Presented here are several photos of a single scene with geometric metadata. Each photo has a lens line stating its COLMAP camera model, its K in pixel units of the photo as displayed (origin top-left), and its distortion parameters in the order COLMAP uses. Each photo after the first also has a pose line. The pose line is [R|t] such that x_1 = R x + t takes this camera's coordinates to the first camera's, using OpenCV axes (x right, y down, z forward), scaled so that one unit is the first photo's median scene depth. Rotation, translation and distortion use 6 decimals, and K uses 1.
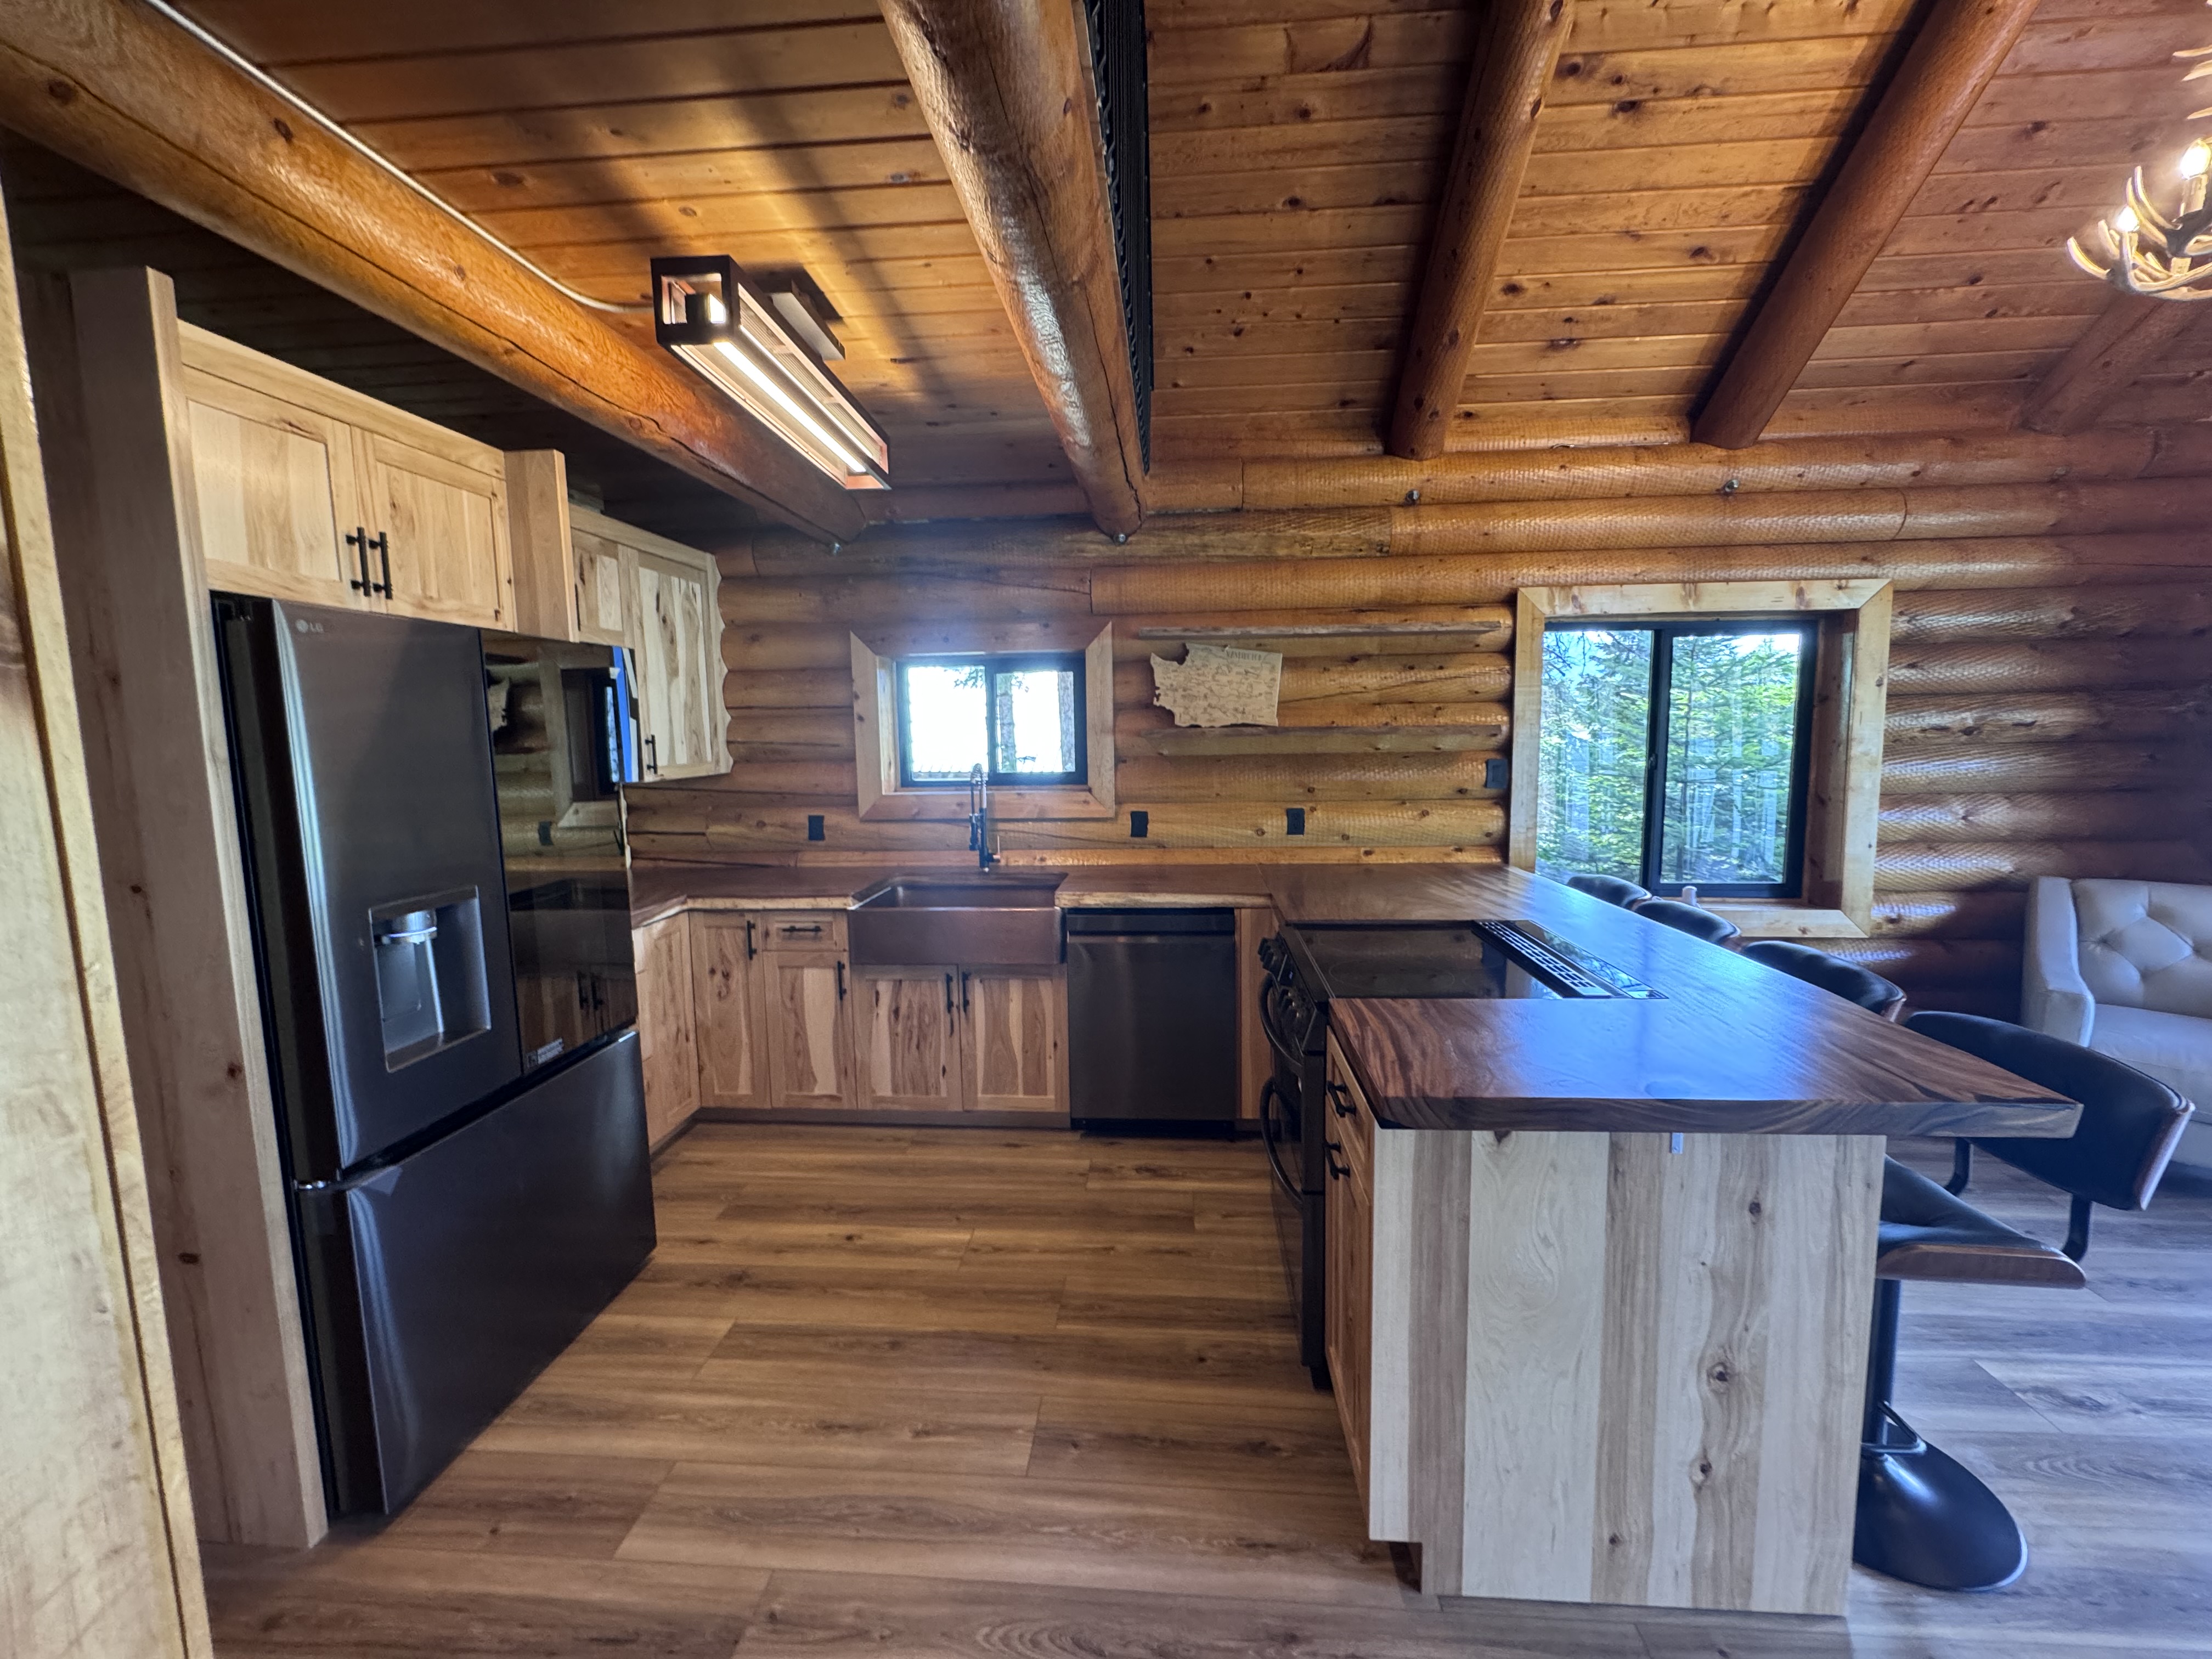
lens RADIAL K [[875.6, 0, 1107.6], [0, 875.6, 826.7], [0, 0, 1]] dist [-0.004183, 0.000692]
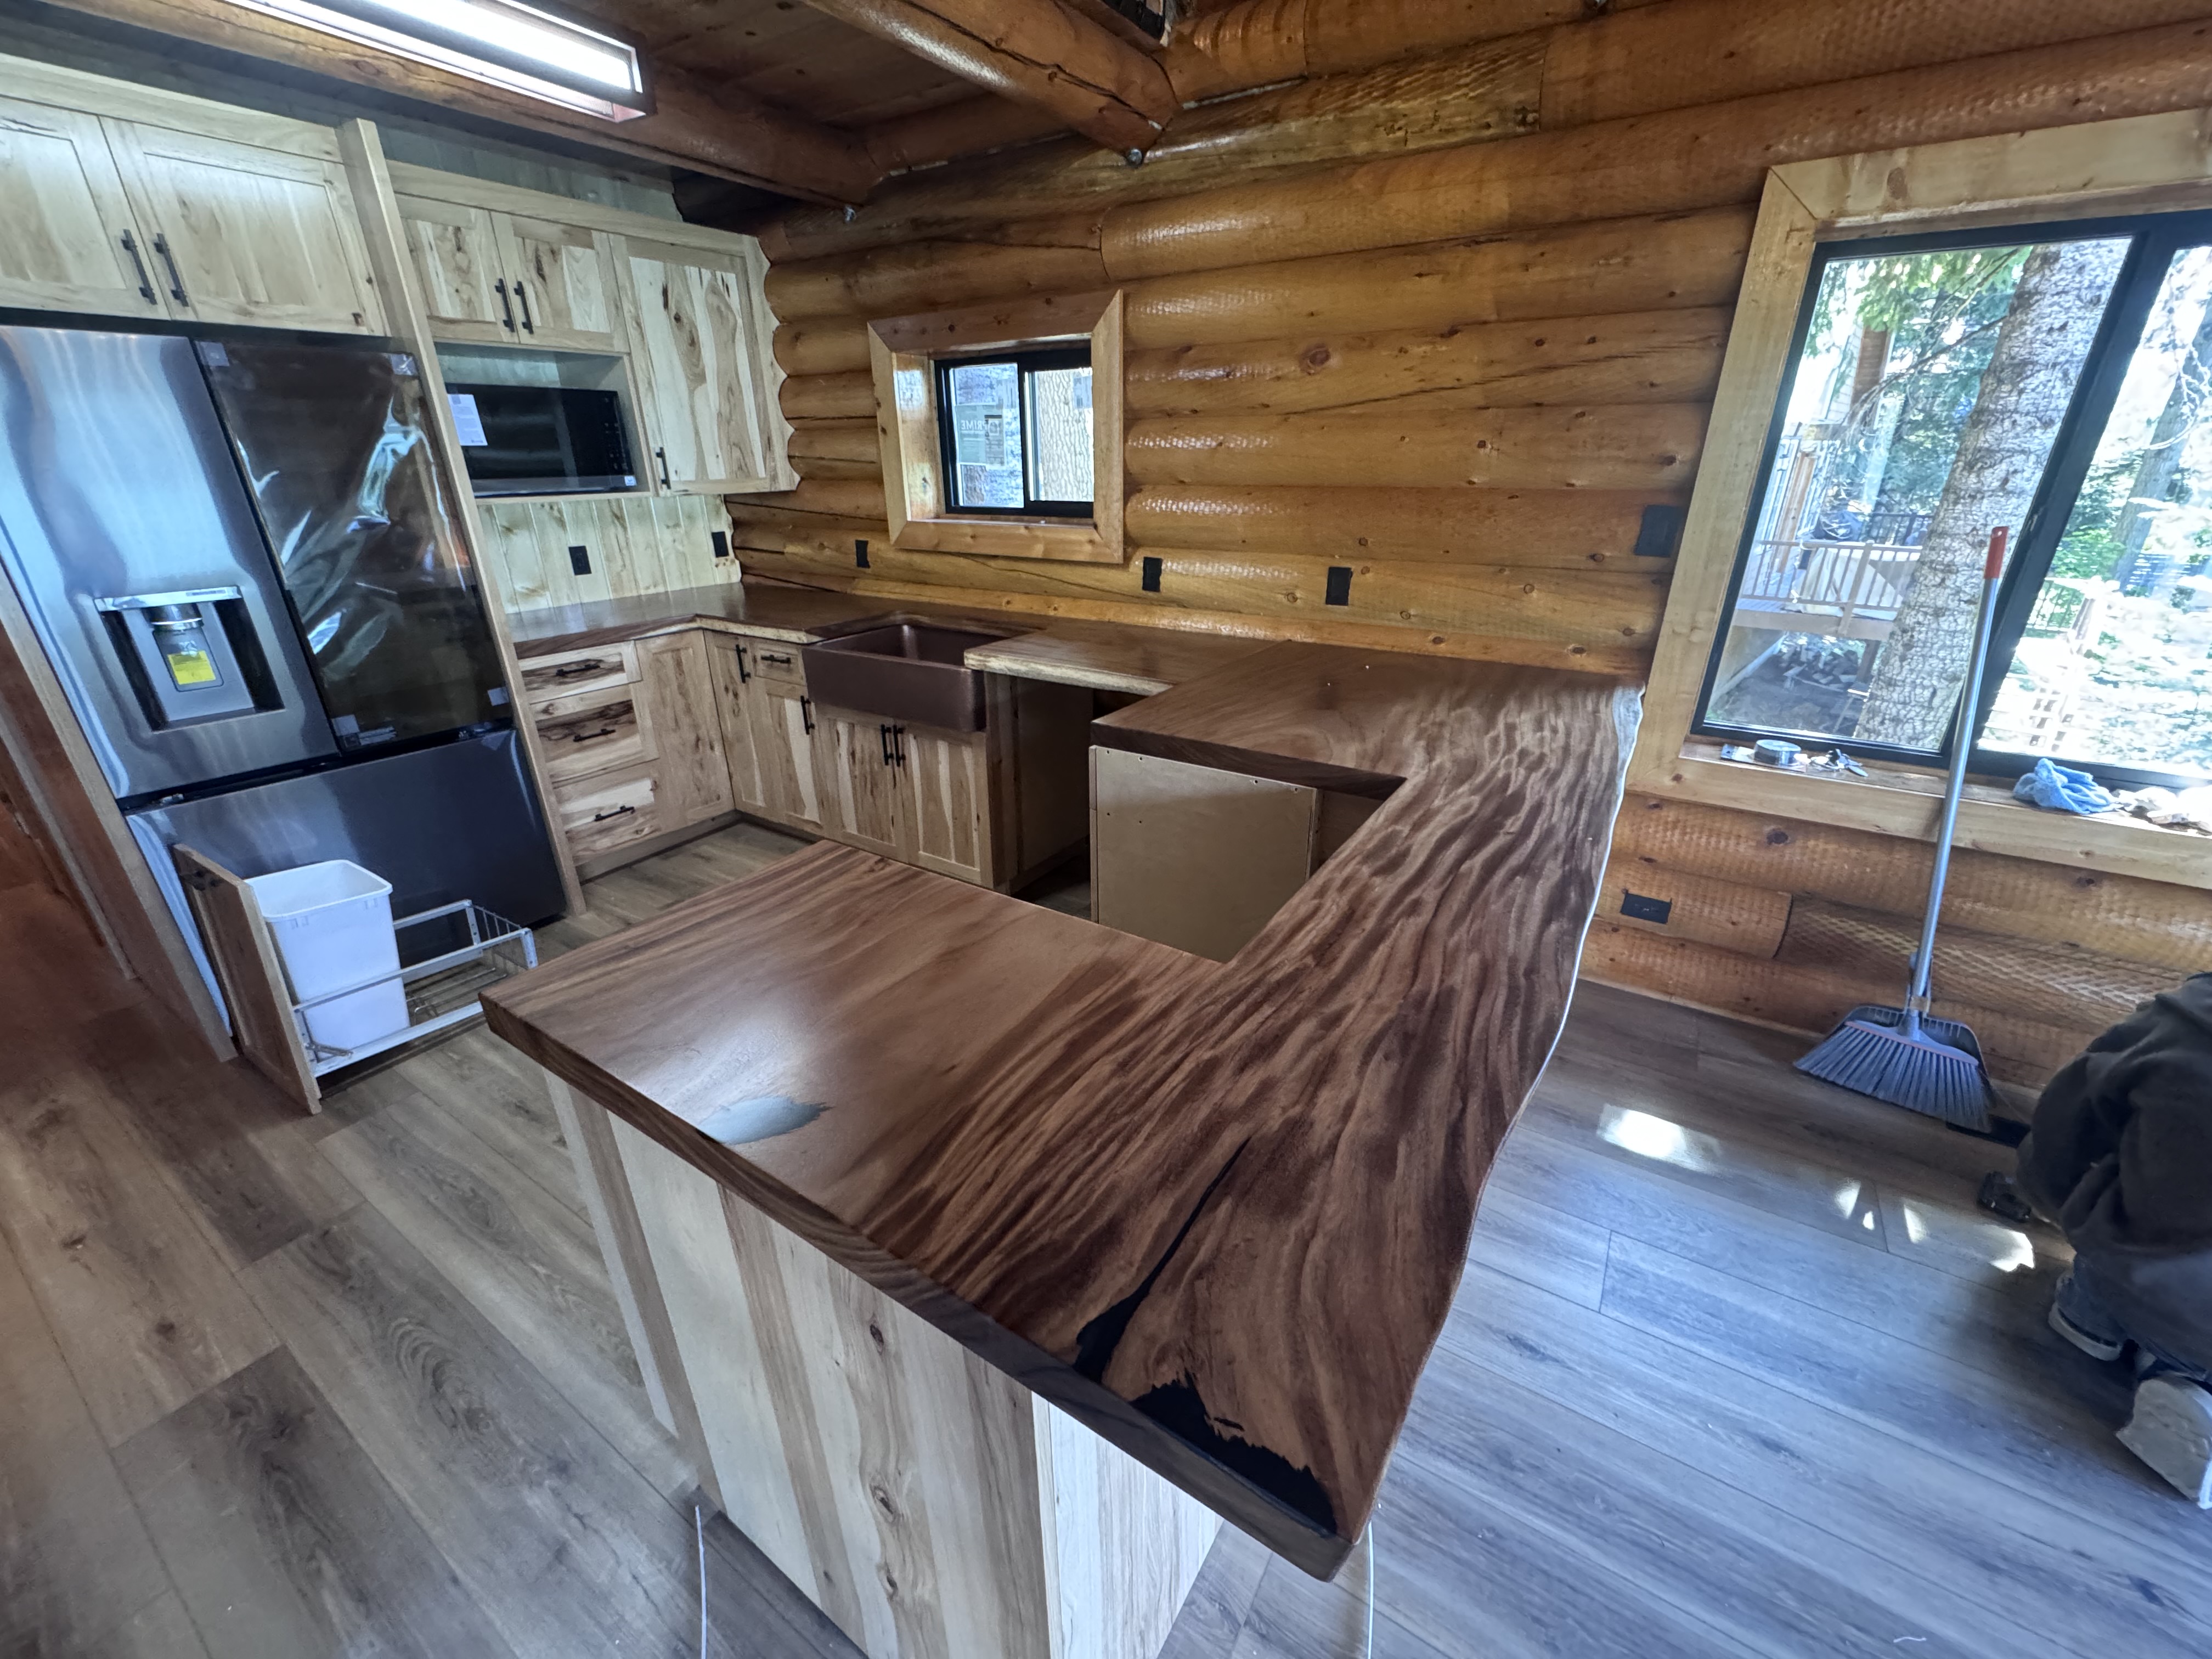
lens RADIAL K [[875.6, 0, 1107.6], [0, 875.6, 826.7], [0, 0, 1]] dist [-0.004183, 0.000692]
pose [[0.881675, 0.196741, -0.428885, 0.423771], [-0.061646, 0.949166, 0.308680, -0.030996], [0.467813, -0.245716, 0.848984, 0.263232]]
